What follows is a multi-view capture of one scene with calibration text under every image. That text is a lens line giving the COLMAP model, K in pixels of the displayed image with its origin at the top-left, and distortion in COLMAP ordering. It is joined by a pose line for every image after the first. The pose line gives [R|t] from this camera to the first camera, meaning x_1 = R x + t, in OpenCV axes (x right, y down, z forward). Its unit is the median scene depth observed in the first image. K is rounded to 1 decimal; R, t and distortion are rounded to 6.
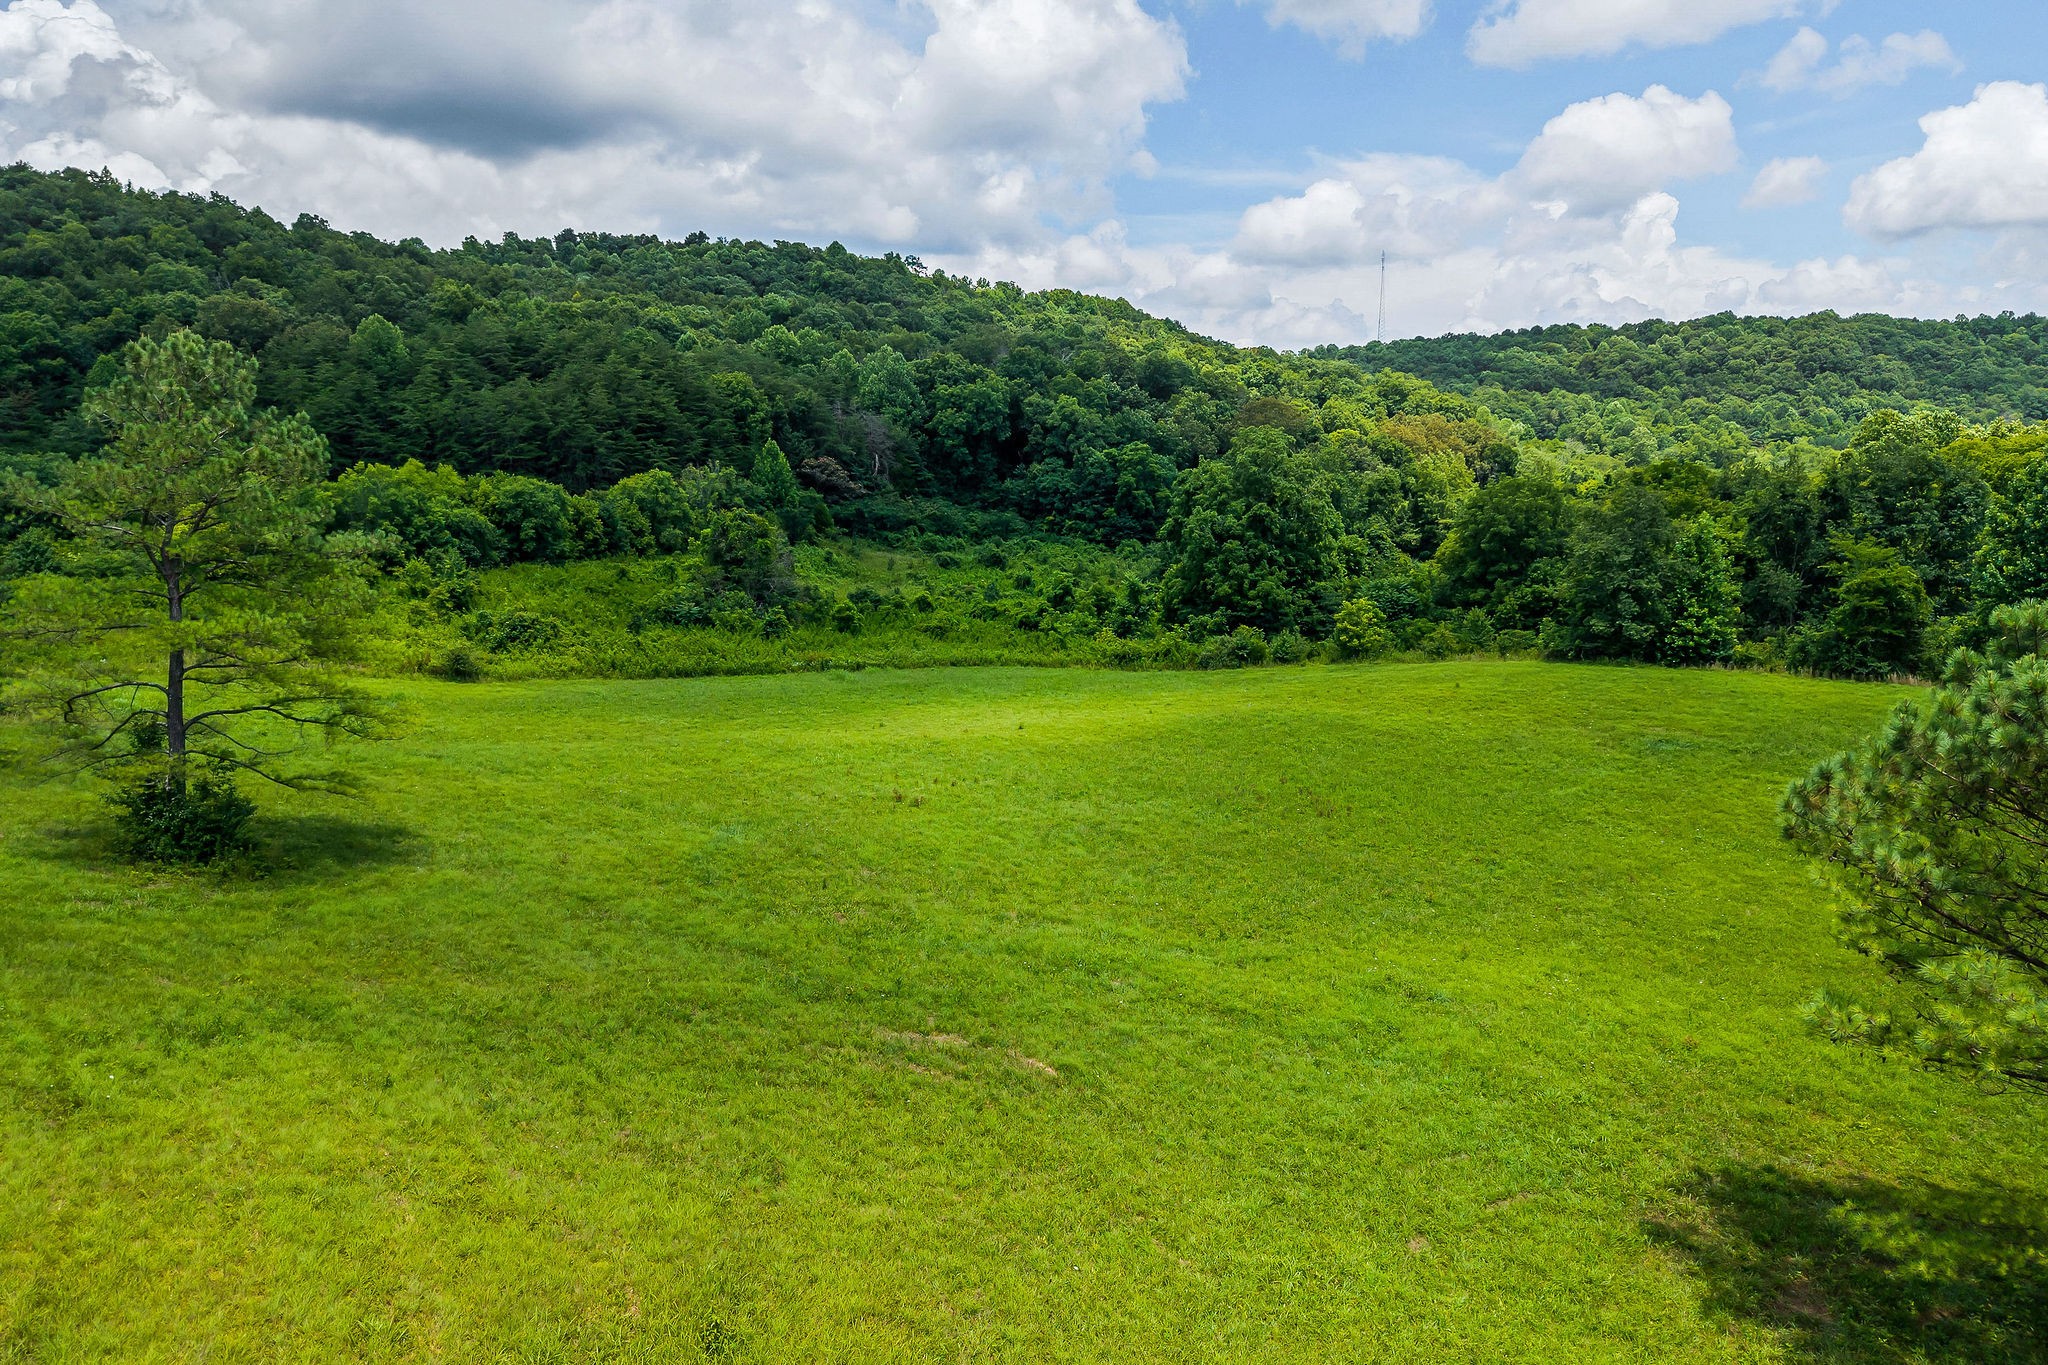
lens RADIAL K [[1357.8, 0, 1035.2], [0, 1357.8, 705.7], [0, 0, 1]] dist [0.028961, -0.033025]
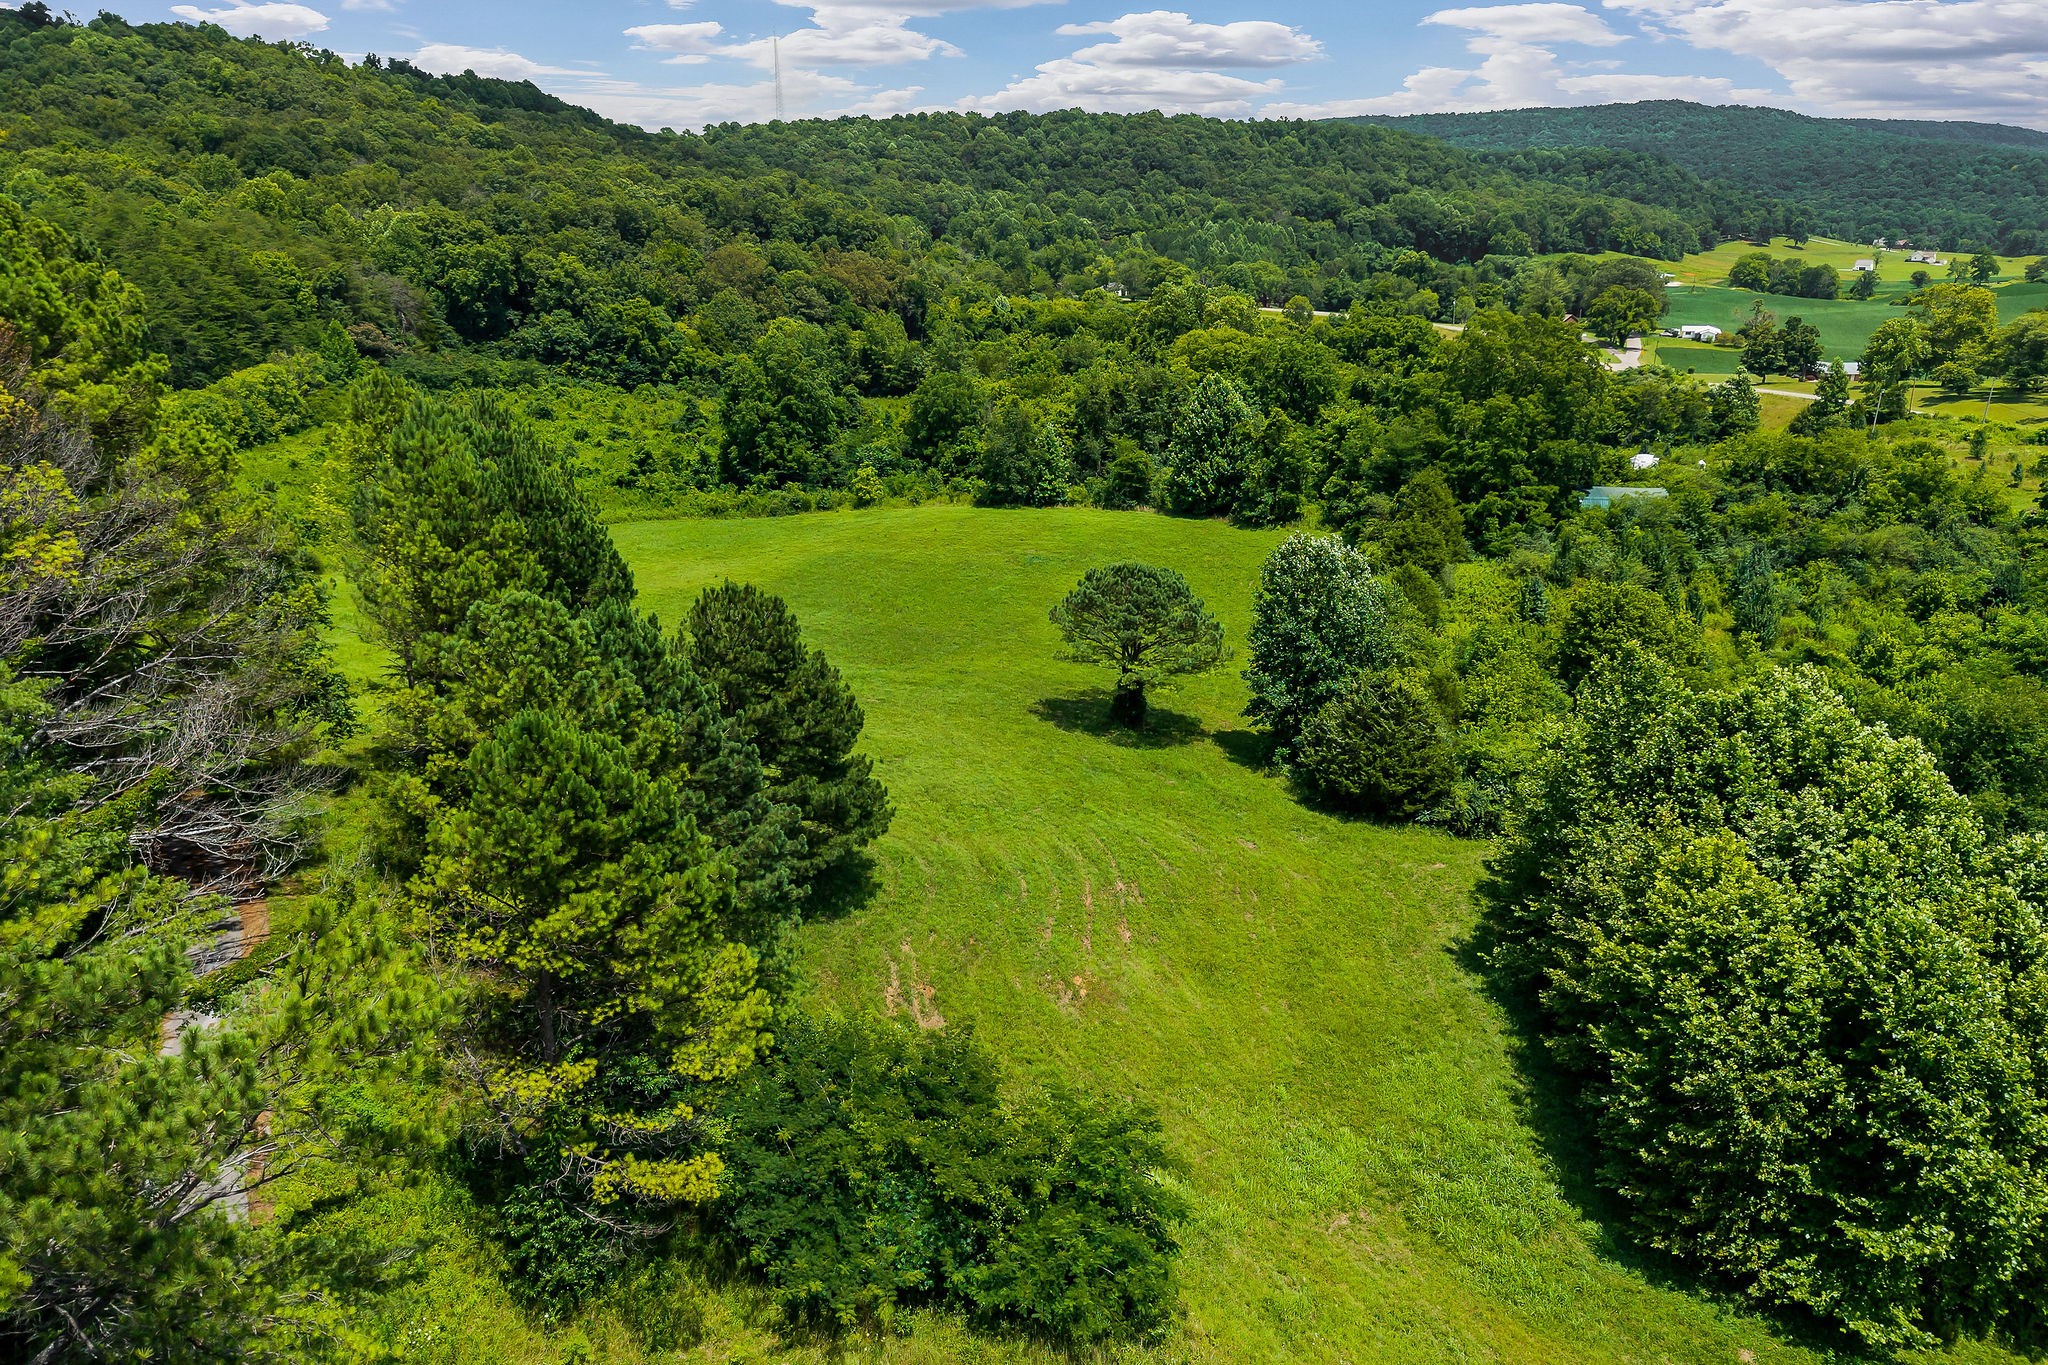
lens RADIAL K [[1369.3, 0, 1018.9], [0, 1369.3, 664.2], [0, 0, 1]] dist [0.029397, -0.027495]
pose [[0.915950, -0.118864, 0.383283, -0.133454], [0.062062, 0.985592, 0.157341, -0.048659], [-0.396463, -0.120329, 0.910131, -0.317942]]
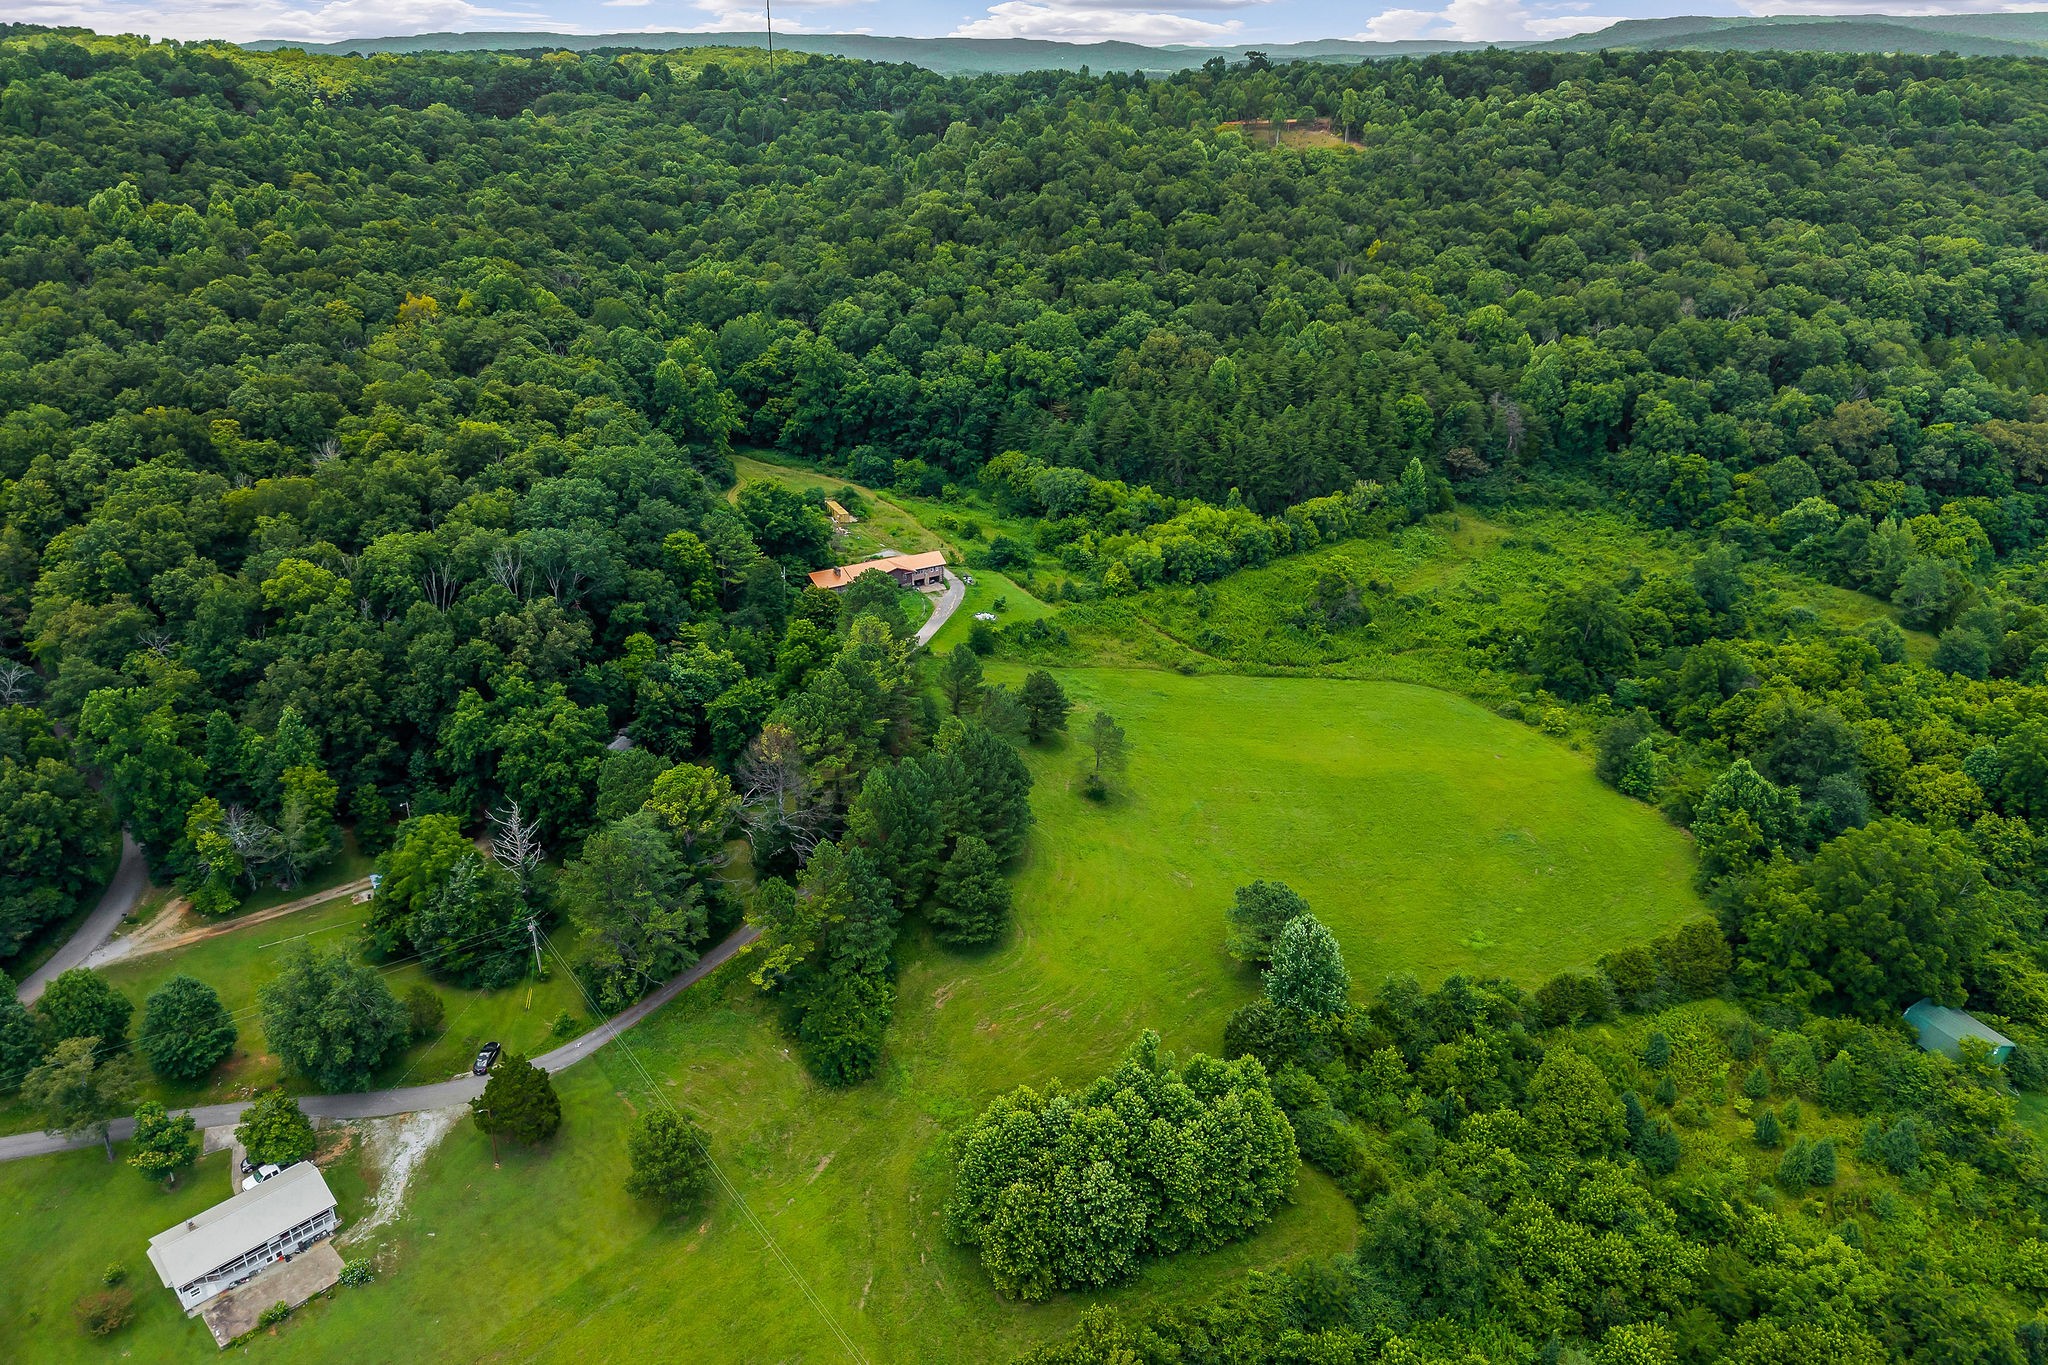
lens RADIAL K [[1369.3, 0, 1018.9], [0, 1369.3, 664.2], [0, 0, 1]] dist [0.029397, -0.027495]
pose [[0.800234, 0.236016, -0.551291, 0.386714], [-0.085467, 0.954799, 0.284702, -0.364172], [0.593566, -0.180711, 0.784234, -0.643436]]
